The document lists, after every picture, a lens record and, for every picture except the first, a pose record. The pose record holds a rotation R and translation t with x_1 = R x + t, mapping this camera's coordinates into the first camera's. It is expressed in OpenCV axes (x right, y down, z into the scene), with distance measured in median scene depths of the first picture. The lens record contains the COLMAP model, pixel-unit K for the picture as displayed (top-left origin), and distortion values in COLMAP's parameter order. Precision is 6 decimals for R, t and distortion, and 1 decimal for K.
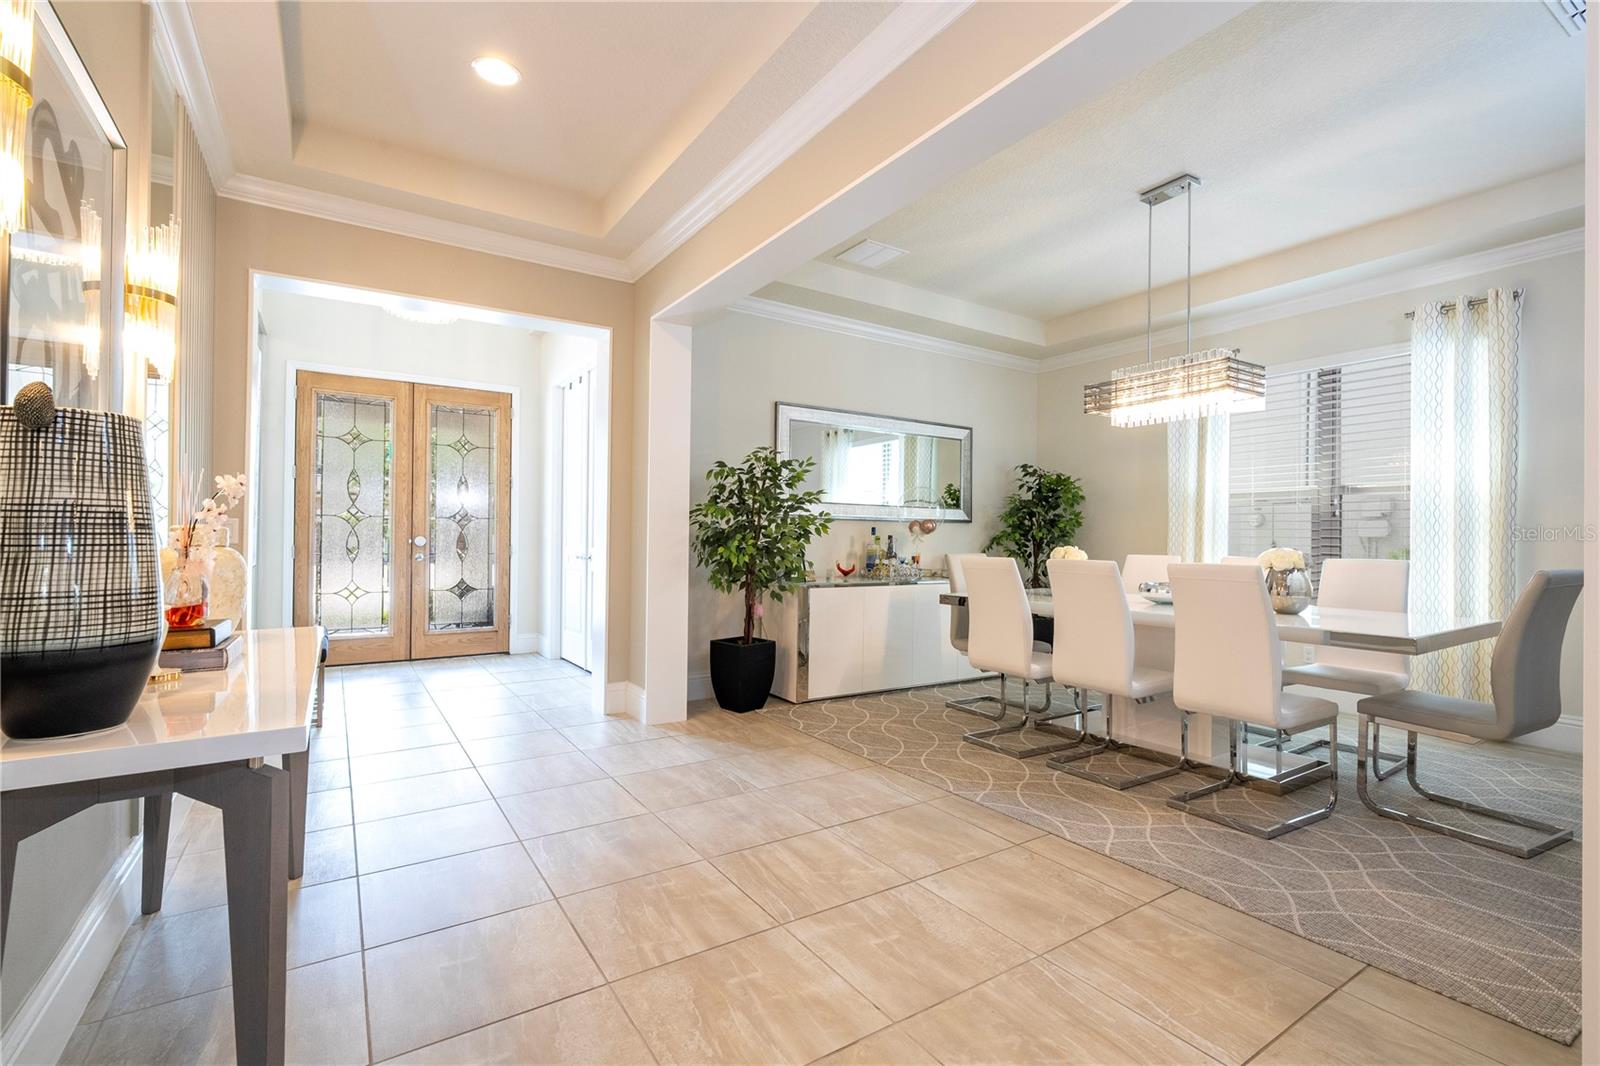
lens RADIAL K [[719.8, 0, 813.7], [0, 719.8, 539.7], [0, 0, 1]] dist [-0.006727, 0.003823]
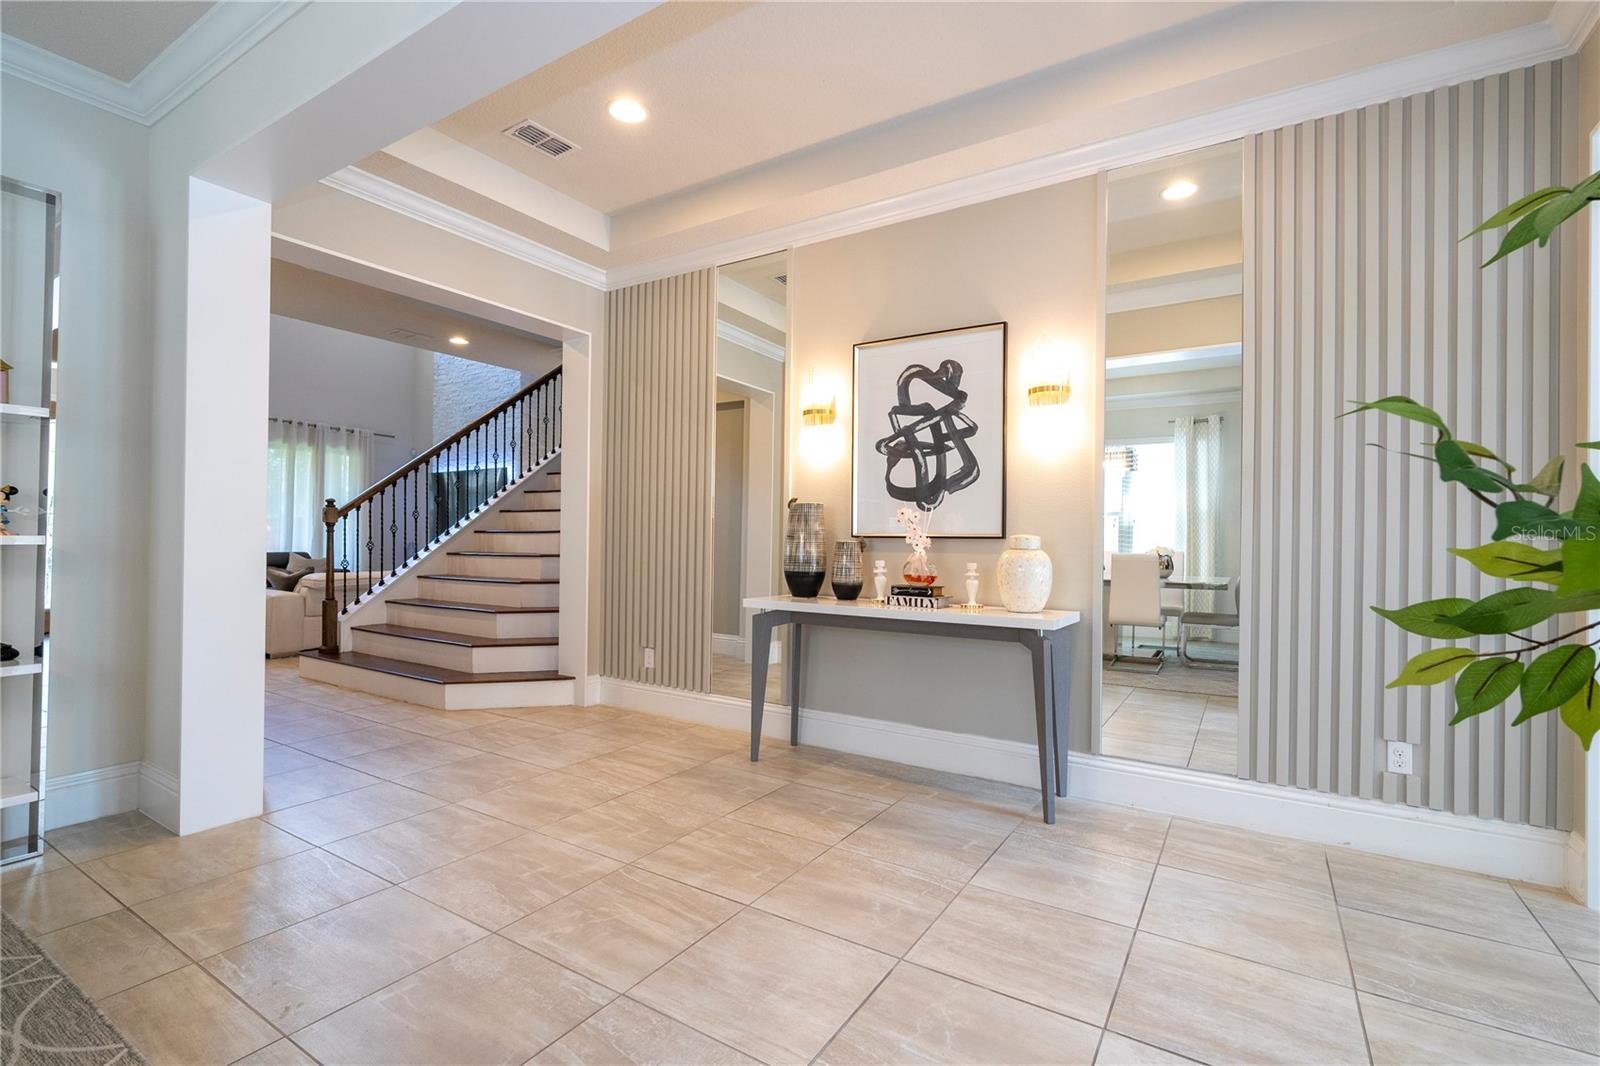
lens RADIAL K [[719.8, 0, 807.5], [0, 719.8, 531.2], [0, 0, 1]] dist [-0.006727, 0.003823]
pose [[-0.912518, -0.025170, -0.408262, 0.167347], [-0.020846, 0.999670, -0.015038, 0.003831], [0.408506, -0.005212, -0.912741, 2.029609]]
